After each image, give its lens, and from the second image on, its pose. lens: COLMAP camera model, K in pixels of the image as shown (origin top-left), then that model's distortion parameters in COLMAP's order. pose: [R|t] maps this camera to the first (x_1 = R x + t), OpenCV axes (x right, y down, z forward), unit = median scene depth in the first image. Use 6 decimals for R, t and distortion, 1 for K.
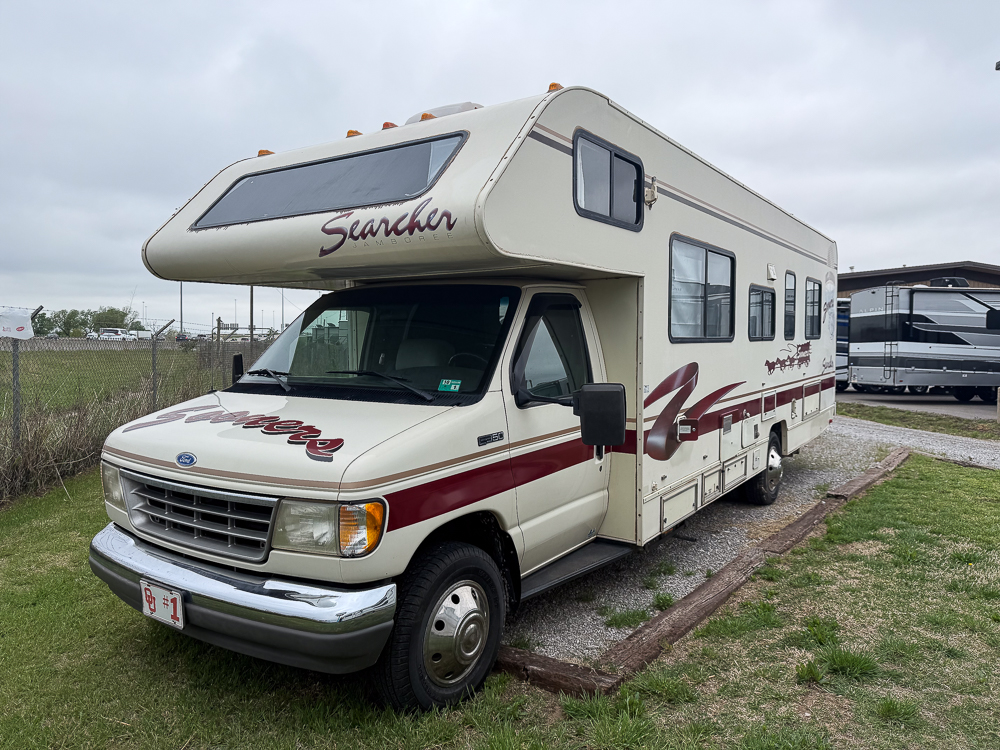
lens RADIAL K [[703.3, 0, 501.7], [0, 703.3, 373.0], [0, 0, 1]] dist [0.056313, -0.052095]
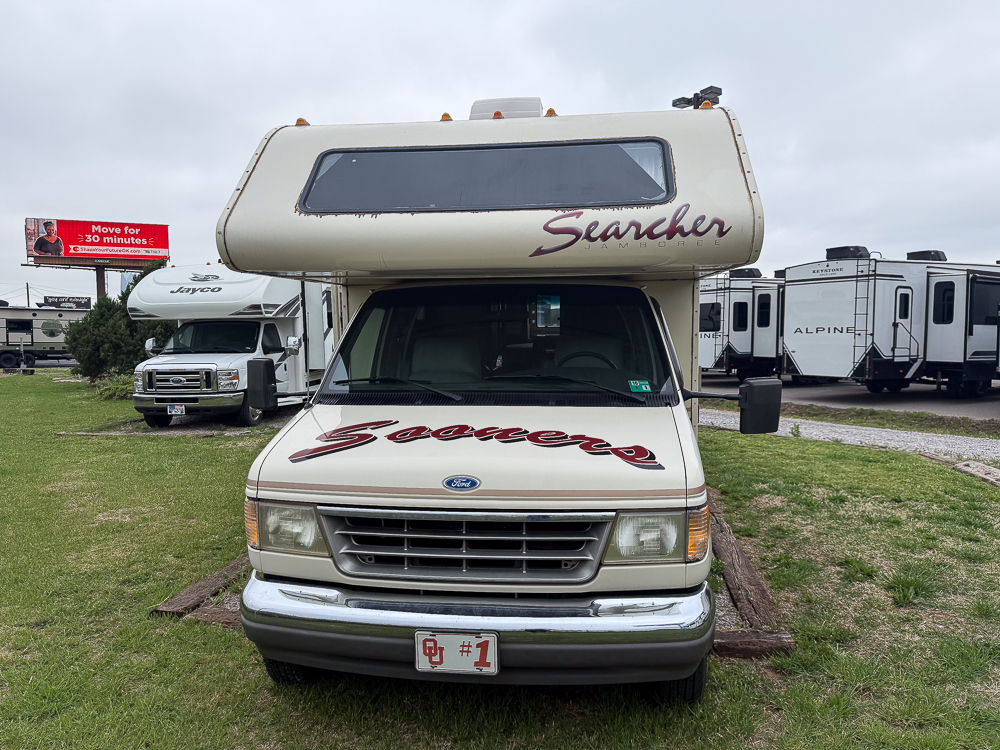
lens RADIAL K [[703.3, 0, 497.9], [0, 703.3, 374.5], [0, 0, 1]] dist [0.056313, -0.052095]
pose [[0.890557, -0.043731, 0.452766, -0.789013], [0.037990, 0.999041, 0.021770, -0.032160], [-0.453283, -0.002187, 0.891364, 0.198681]]
